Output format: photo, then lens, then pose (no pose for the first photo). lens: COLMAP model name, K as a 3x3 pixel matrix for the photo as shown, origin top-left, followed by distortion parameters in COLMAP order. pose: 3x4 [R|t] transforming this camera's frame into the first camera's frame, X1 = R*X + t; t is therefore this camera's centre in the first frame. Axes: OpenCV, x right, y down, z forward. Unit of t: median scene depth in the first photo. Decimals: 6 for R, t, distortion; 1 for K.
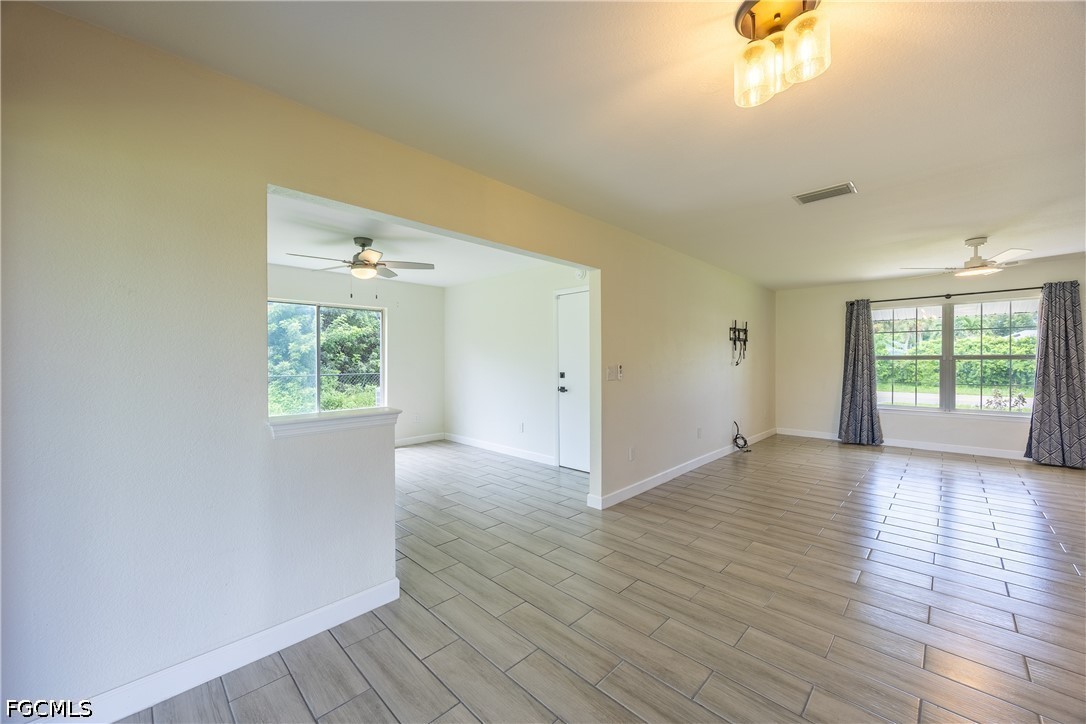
lens RADIAL K [[415.3, 0, 536.1], [0, 415.3, 360.8], [0, 0, 1]] dist [-0.000743, -0.000141]
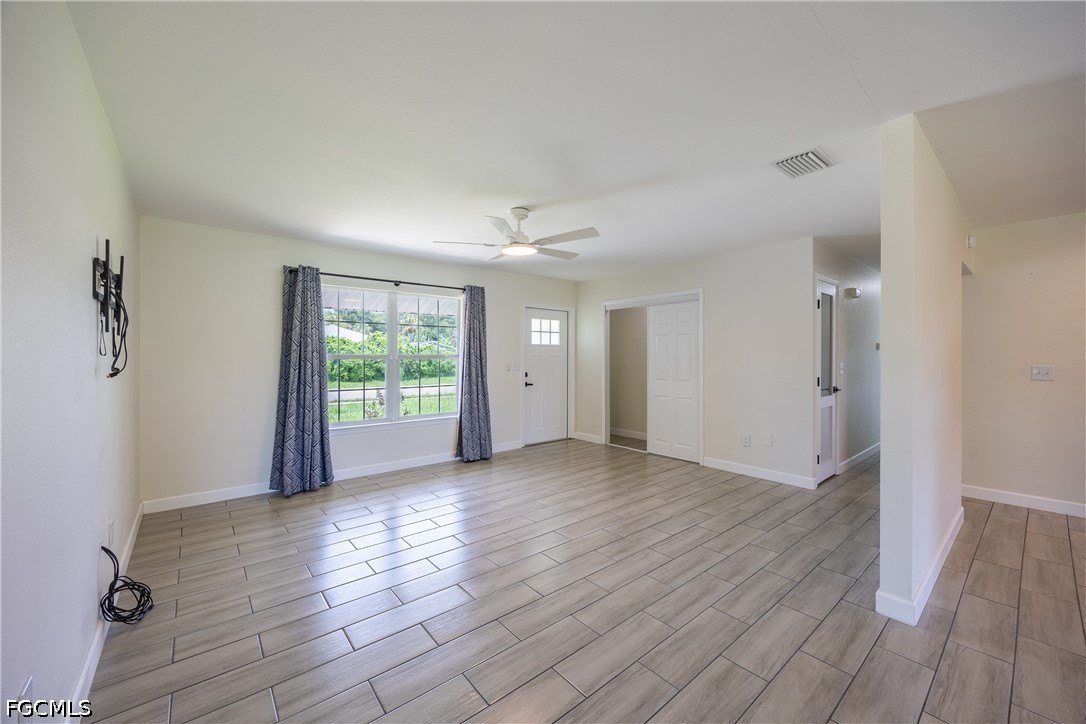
lens RADIAL K [[415.3, 0, 536.1], [0, 415.3, 360.8], [0, 0, 1]] dist [-0.000743, -0.000141]
pose [[0.095518, -0.006044, 0.995409, 0.175017], [0.000351, 0.999982, 0.006038, -0.004428], [-0.995428, -0.000228, 0.095519, 0.596687]]
